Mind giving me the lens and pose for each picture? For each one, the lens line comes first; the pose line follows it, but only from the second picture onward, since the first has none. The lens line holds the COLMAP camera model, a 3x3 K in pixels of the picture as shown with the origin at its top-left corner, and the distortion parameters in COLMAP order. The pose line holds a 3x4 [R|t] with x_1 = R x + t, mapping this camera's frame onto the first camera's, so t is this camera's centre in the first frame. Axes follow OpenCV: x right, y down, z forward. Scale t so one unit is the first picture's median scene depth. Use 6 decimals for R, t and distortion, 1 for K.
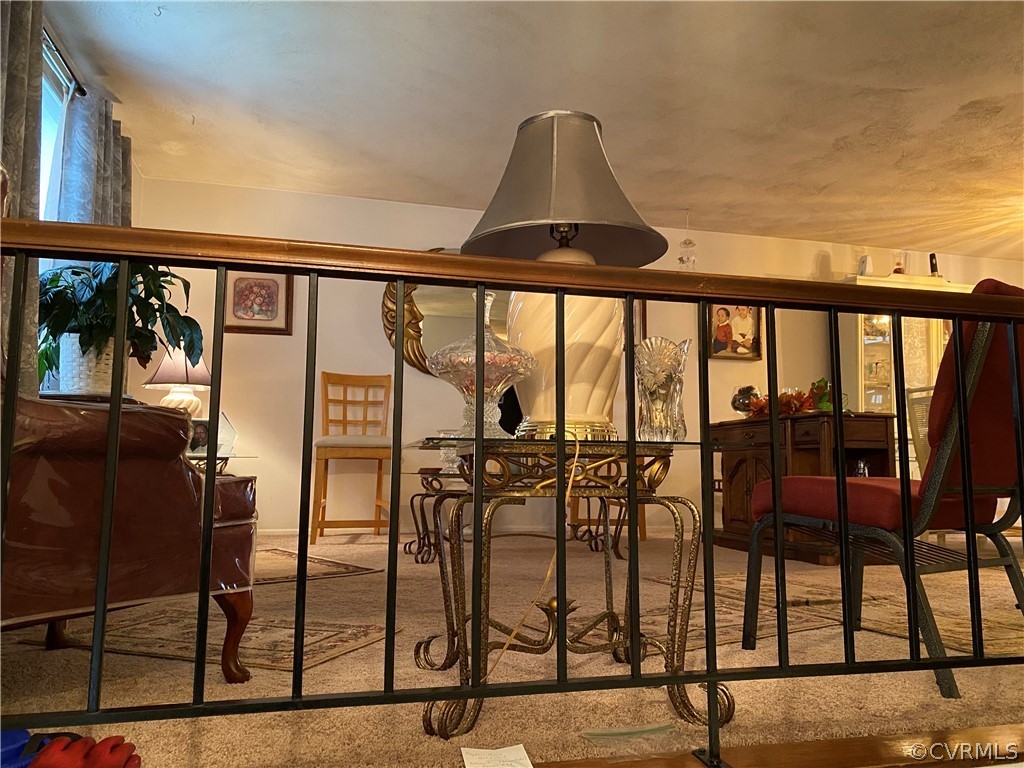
lens RADIAL K [[775.6, 0, 518.6], [0, 775.6, 381.1], [0, 0, 1]] dist [0.032062, -0.037022]
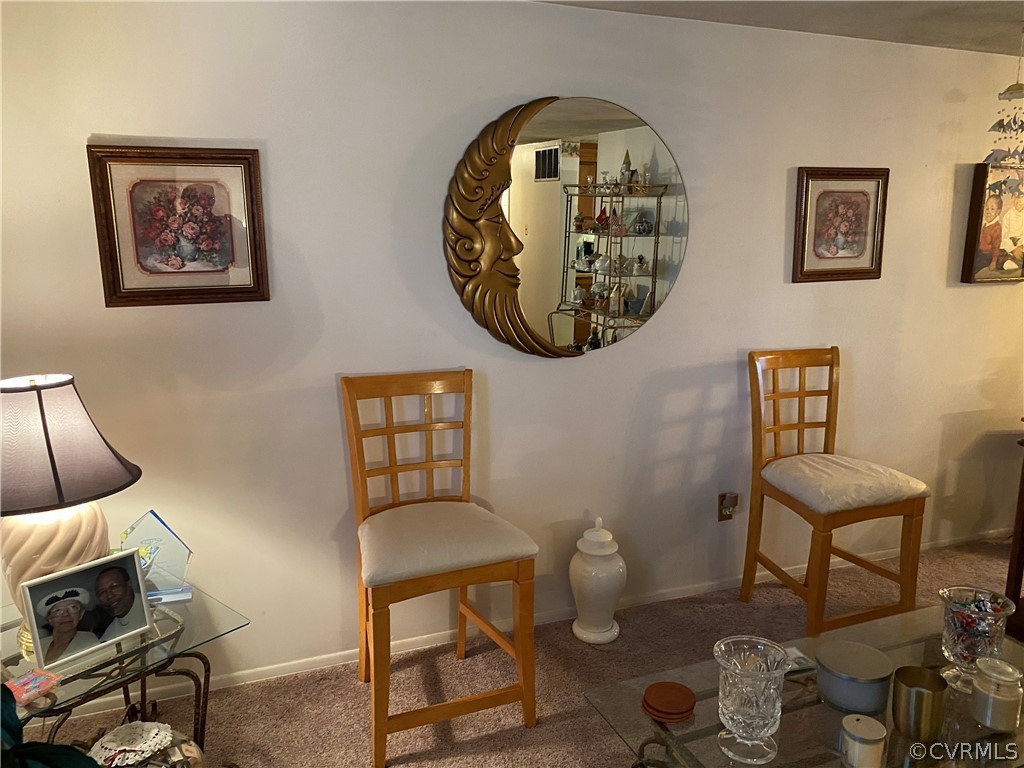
lens RADIAL K [[775.6, 0, 514.6], [0, 775.6, 385.2], [0, 0, 1]] dist [0.032062, -0.037022]
pose [[0.993042, -0.033624, 0.112856, -0.170627], [-0.002565, 0.951965, 0.306195, -0.137251], [-0.117730, -0.304354, 0.945256, 0.440385]]
